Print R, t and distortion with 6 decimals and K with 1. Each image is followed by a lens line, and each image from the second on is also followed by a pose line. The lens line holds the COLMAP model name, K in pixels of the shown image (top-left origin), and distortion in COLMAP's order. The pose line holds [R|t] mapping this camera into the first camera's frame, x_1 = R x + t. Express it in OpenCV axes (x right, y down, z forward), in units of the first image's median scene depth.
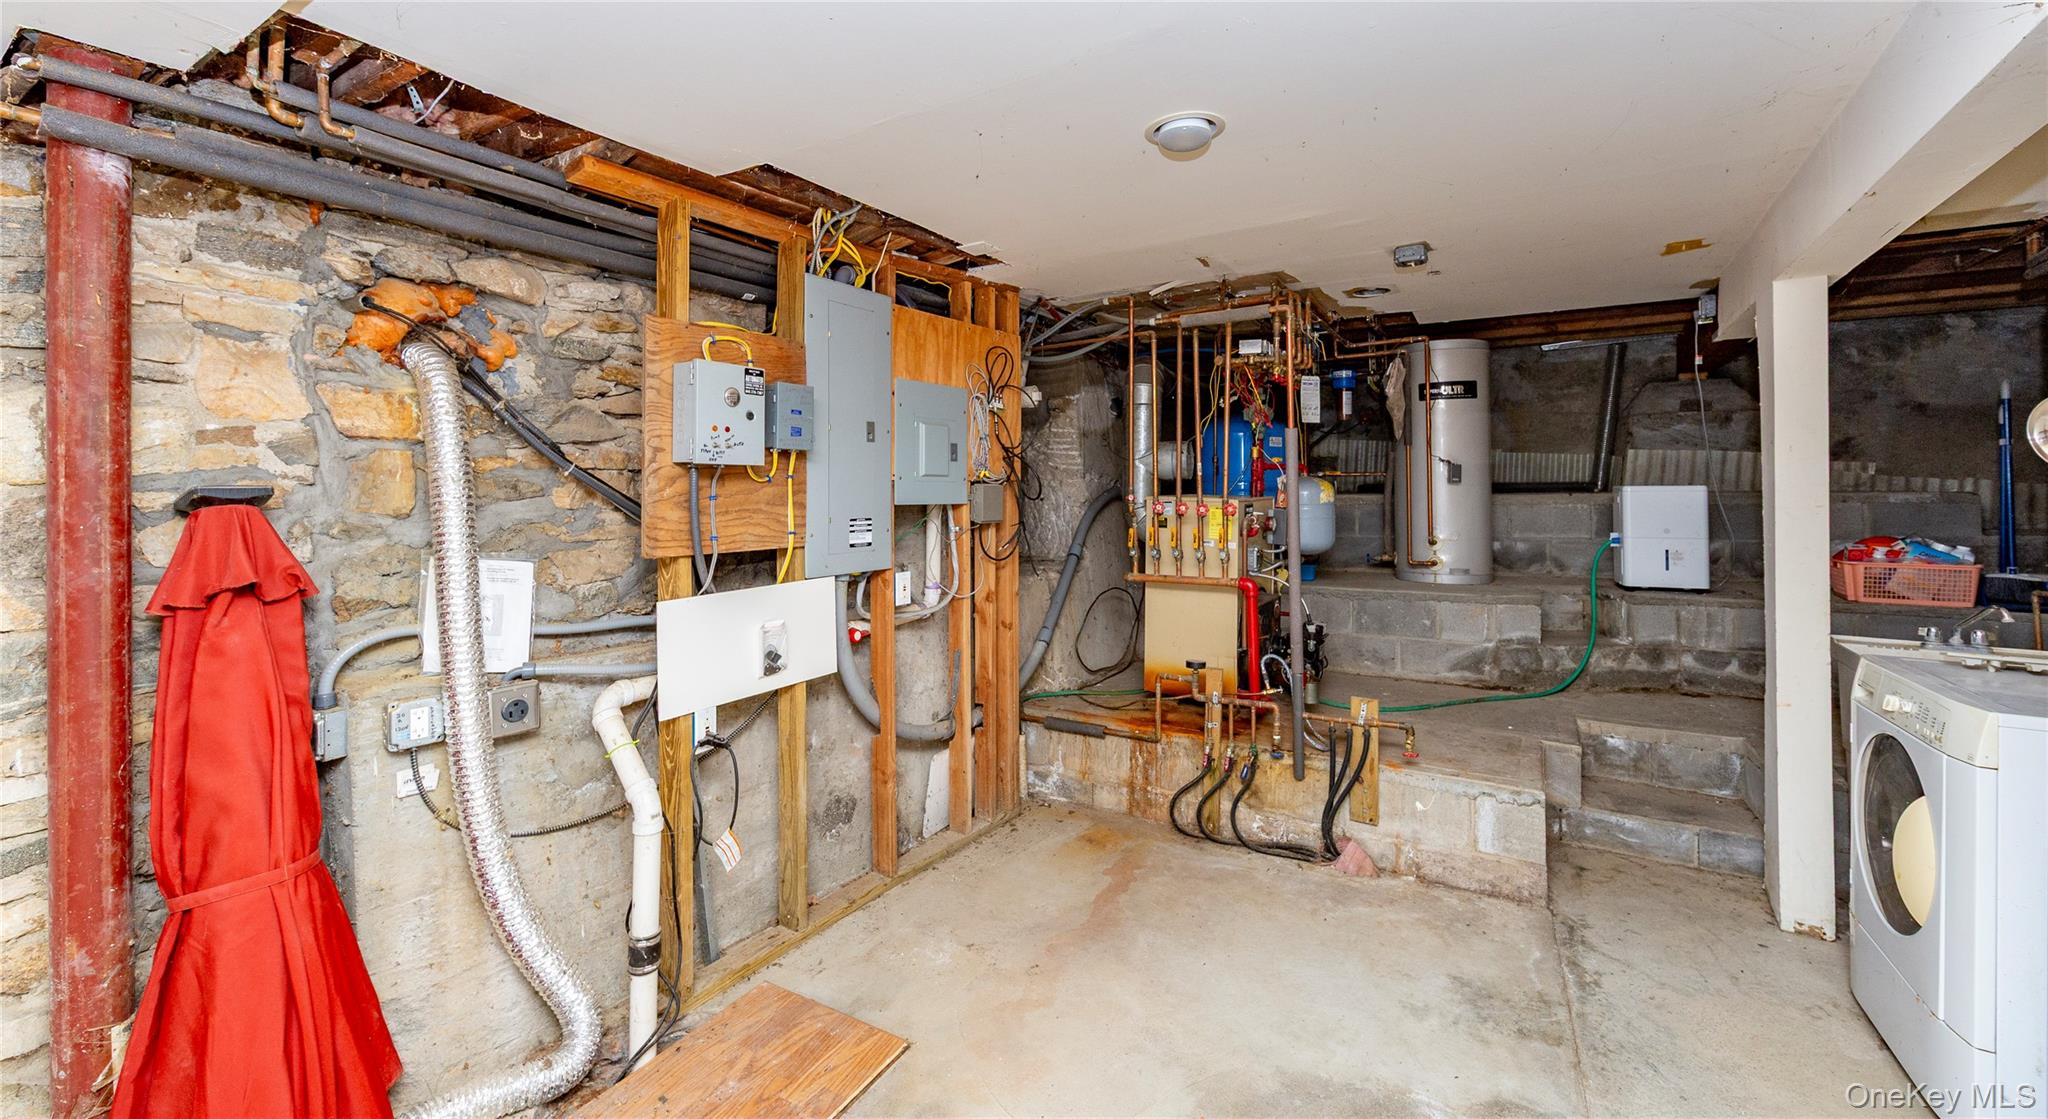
lens RADIAL K [[820.2, 0, 1024.4], [0, 820.2, 480.7], [0, 0, 1]] dist [-0.000274, -0.000036]
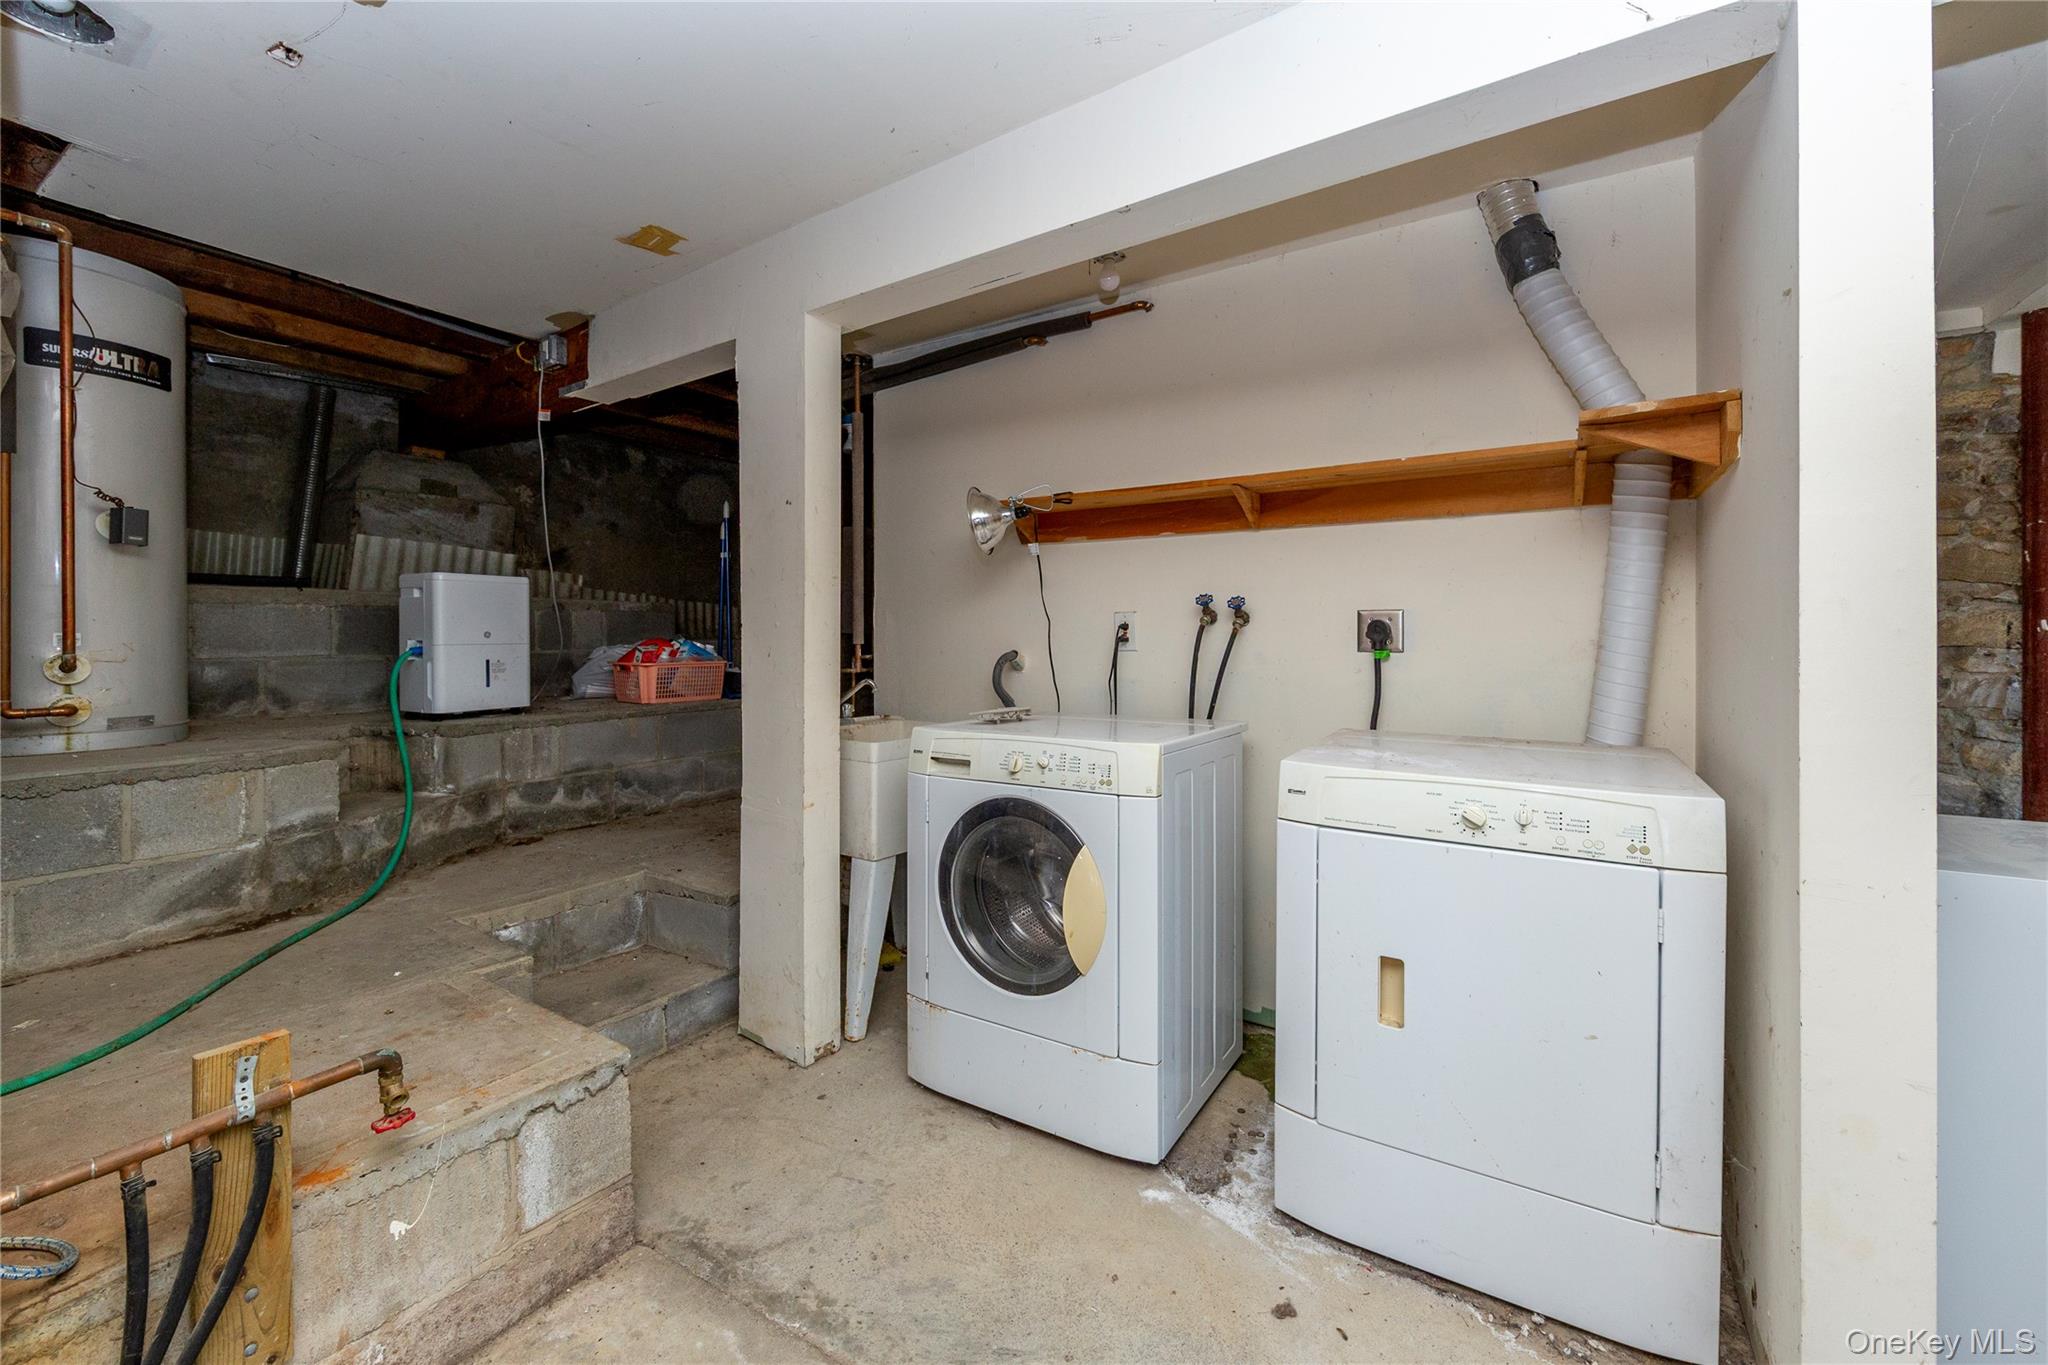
lens RADIAL K [[819.2, 0, 1026.0], [0, 819.2, 638.0], [0, 0, 1]] dist [-0.000353, -0.000374]
pose [[0.029746, 0.001988, 0.999556, 0.043895], [-0.006989, 0.999974, -0.001780, 0.061622], [-0.999533, -0.006933, 0.029759, 0.479135]]
